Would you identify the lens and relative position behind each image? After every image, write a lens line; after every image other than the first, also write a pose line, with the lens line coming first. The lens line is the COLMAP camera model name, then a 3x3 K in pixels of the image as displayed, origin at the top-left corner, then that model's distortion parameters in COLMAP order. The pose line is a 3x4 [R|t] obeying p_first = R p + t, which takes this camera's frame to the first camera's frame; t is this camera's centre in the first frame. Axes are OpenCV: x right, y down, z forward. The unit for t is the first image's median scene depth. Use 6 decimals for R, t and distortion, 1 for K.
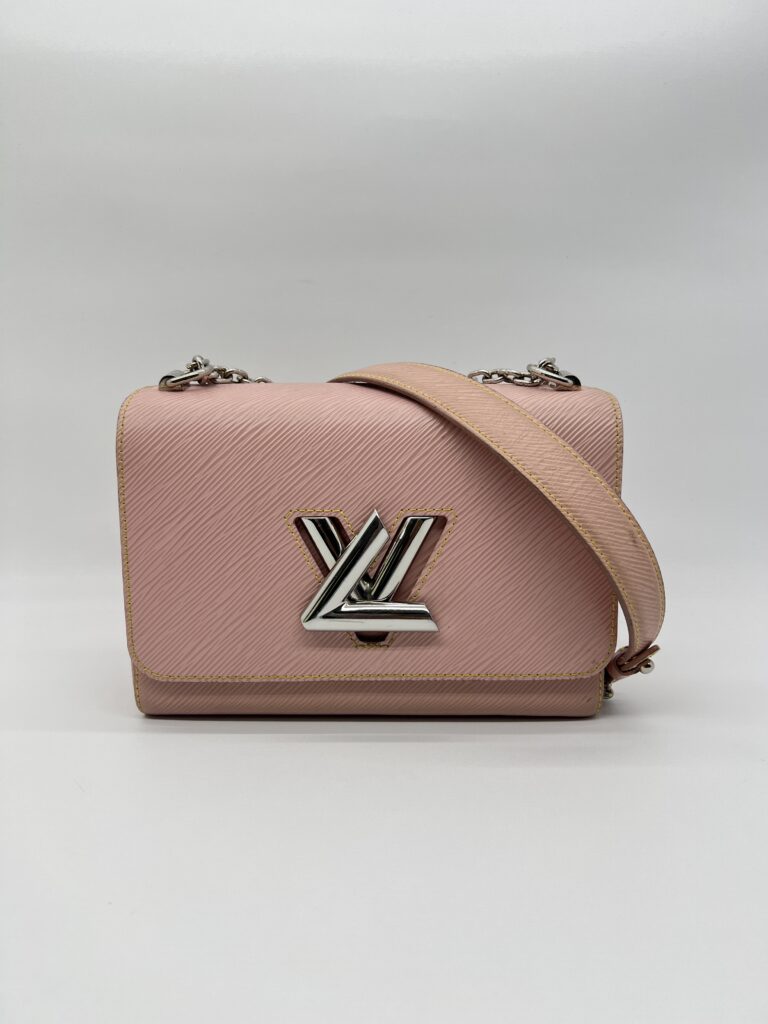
lens RADIAL K [[798.5, 0, 384.0], [0, 798.5, 512.0], [0, 0, 1]] dist [0.002424, 0.000193]
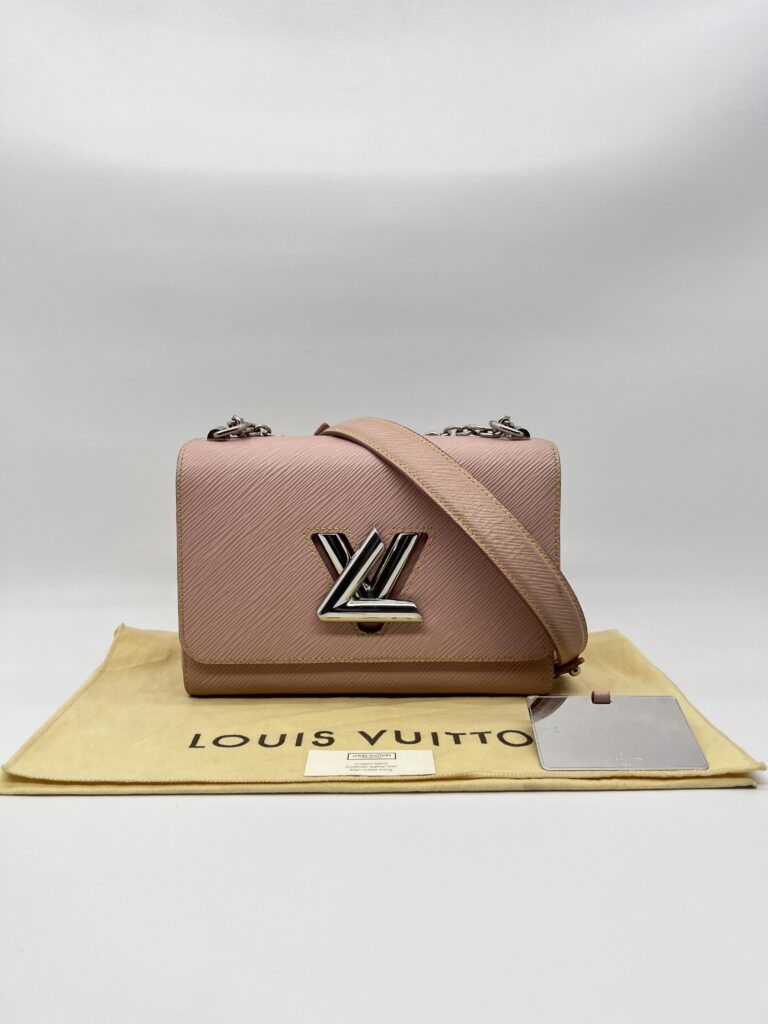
lens RADIAL K [[767.0, 0, 384.0], [0, 767.0, 512.0], [0, 0, 1]] dist [-0.000469, 0.000090]
pose [[0.999976, 0.003879, 0.005817, -0.001278], [-0.003283, 0.995077, -0.099054, 0.093464], [-0.006172, 0.099033, 0.995065, -0.249338]]
